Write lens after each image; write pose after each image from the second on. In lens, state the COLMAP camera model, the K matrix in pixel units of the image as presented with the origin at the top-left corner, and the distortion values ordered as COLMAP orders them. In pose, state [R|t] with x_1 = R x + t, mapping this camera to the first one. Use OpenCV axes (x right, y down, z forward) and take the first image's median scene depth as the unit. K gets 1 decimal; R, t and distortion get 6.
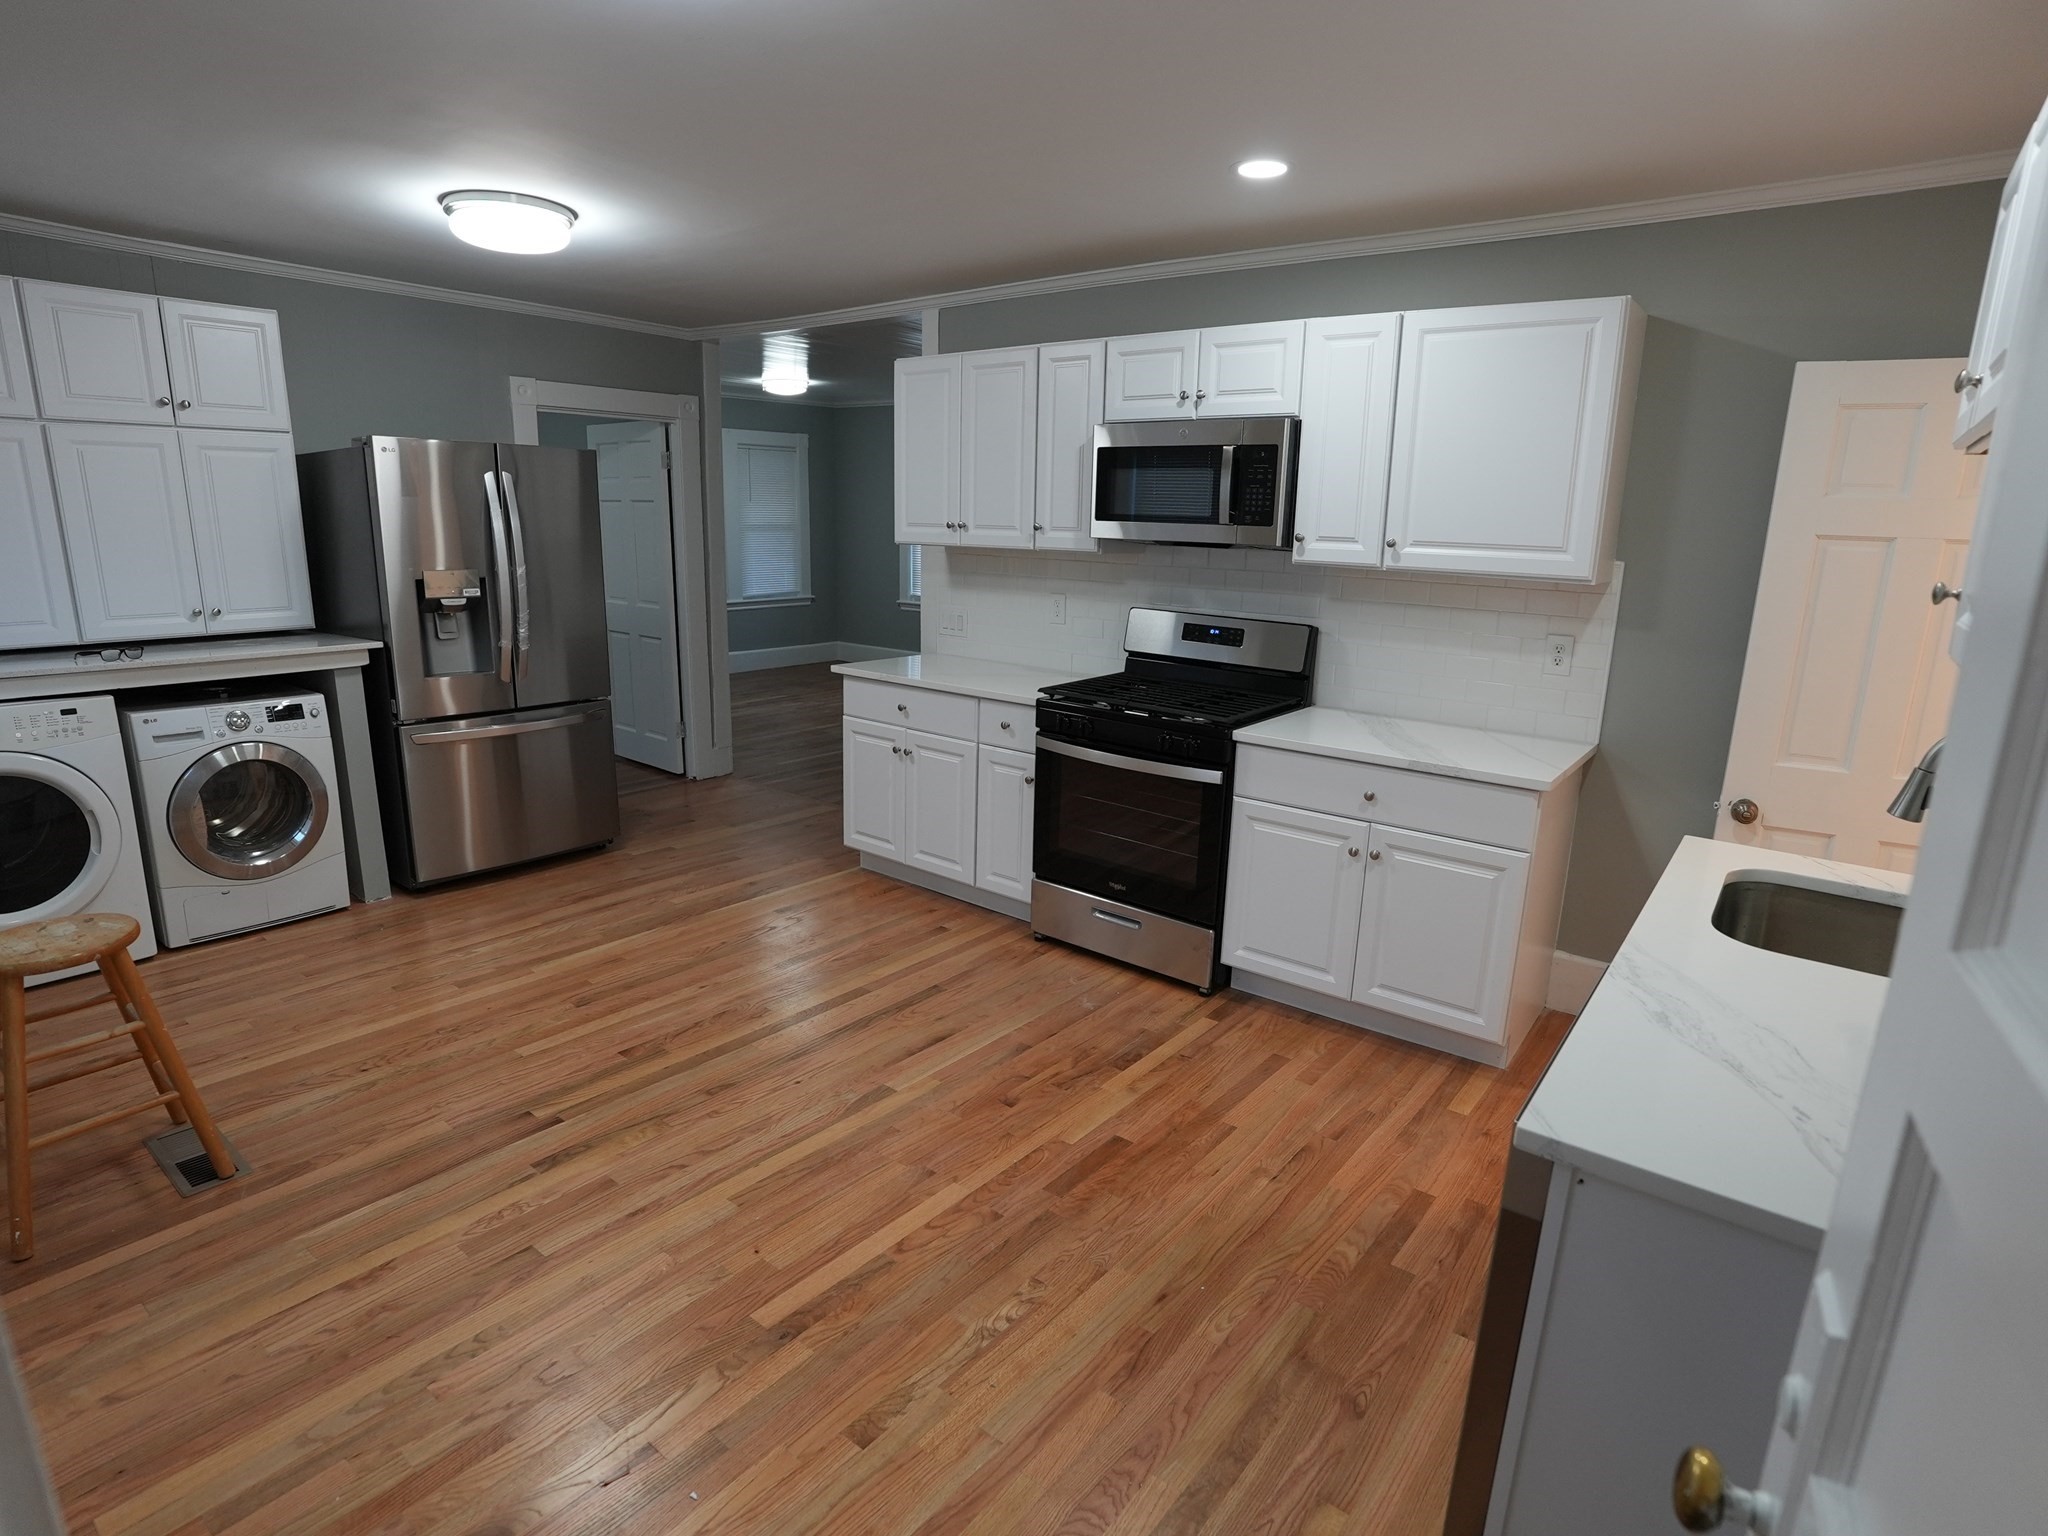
lens RADIAL K [[1070.6, 0, 1034.0], [0, 1070.6, 770.6], [0, 0, 1]] dist [-0.072364, 0.027393]
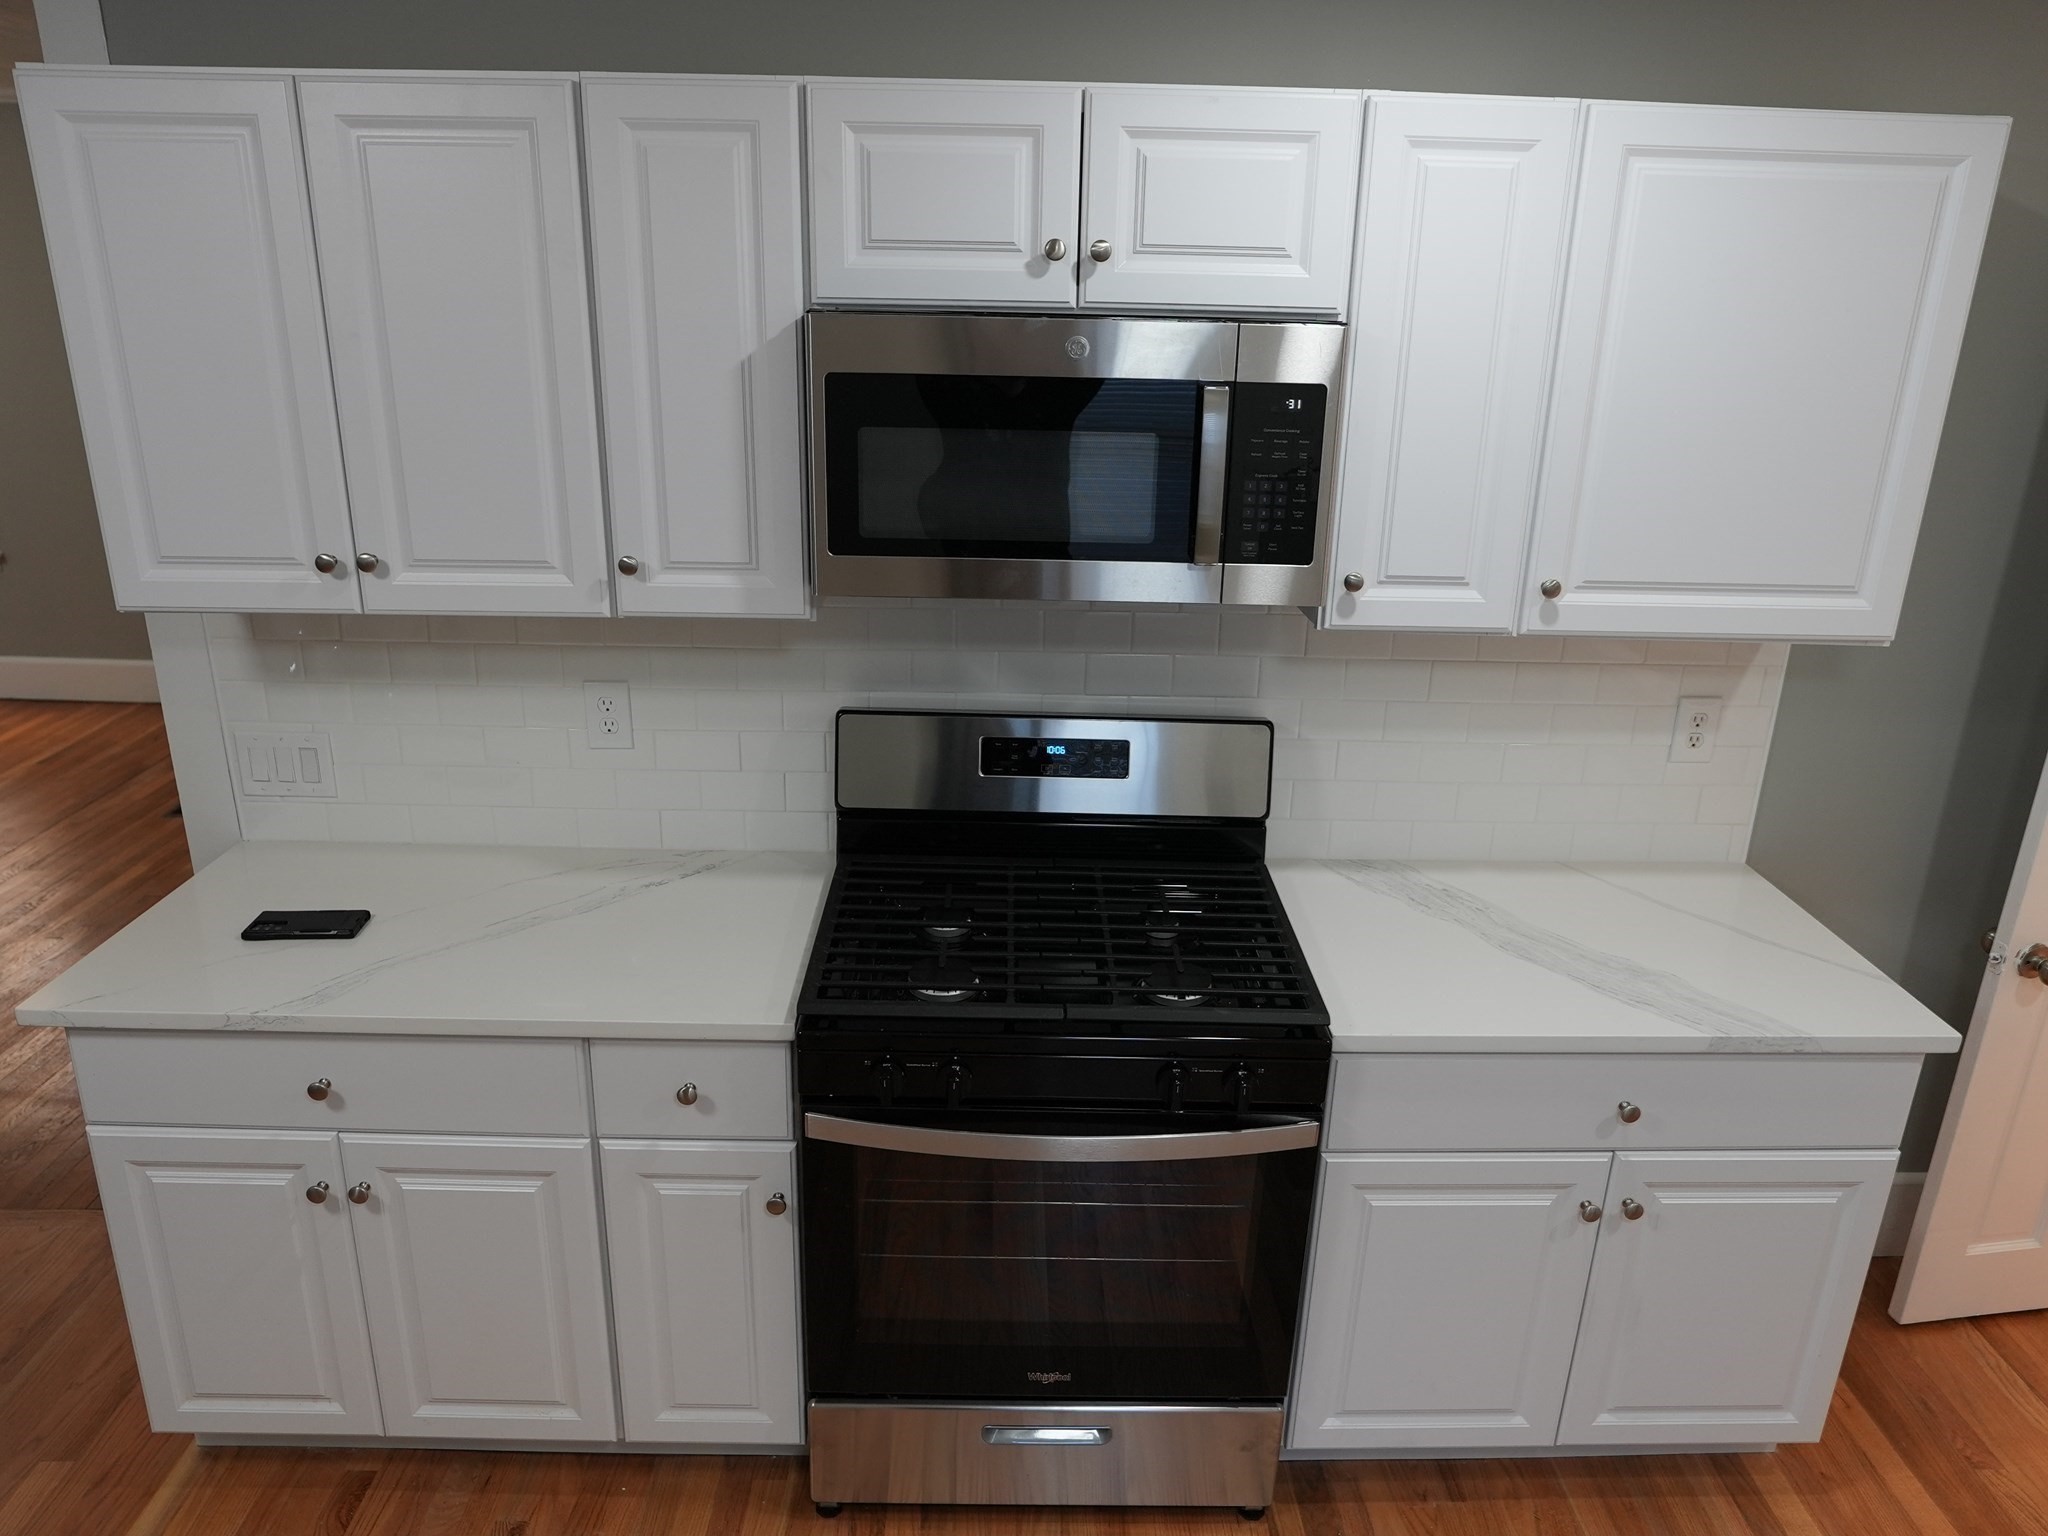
lens RADIAL K [[1420.2, 0, 1024.0], [0, 1420.2, 768.0], [0, 0, 1]] dist [-0.032770, 0.004114]
pose [[0.774805, -0.215476, 0.594346, -0.235753], [0.144239, 0.975579, 0.165654, -0.249844], [-0.615526, -0.042622, 0.786963, 0.565571]]
